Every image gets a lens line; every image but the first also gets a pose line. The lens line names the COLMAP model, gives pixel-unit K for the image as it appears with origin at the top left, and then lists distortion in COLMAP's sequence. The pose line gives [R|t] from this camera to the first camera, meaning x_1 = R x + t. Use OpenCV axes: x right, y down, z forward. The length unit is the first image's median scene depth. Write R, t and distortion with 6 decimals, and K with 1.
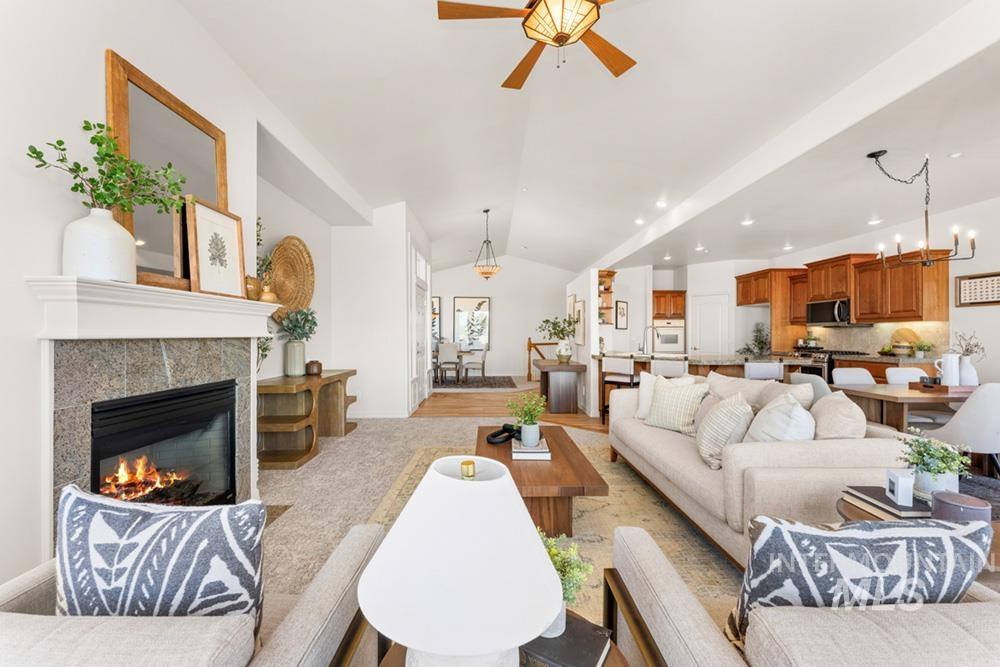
lens RADIAL K [[411.8, 0, 497.6], [0, 411.8, 334.0], [0, 0, 1]] dist [0.003907, -0.000043]
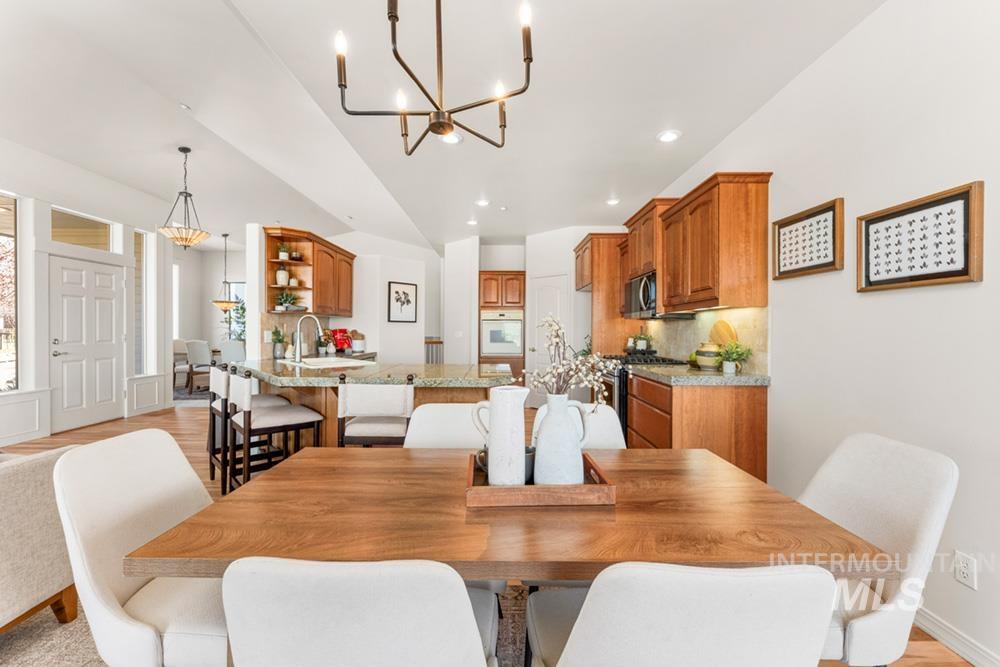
lens RADIAL K [[411.8, 0, 501.5], [0, 411.8, 332.9], [0, 0, 1]] dist [0.003907, -0.000043]
pose [[0.999656, 0.007789, -0.025038, 0.540666], [-0.007613, 0.999946, 0.007122, 0.000721], [0.025092, -0.006929, 0.999661, 0.323880]]
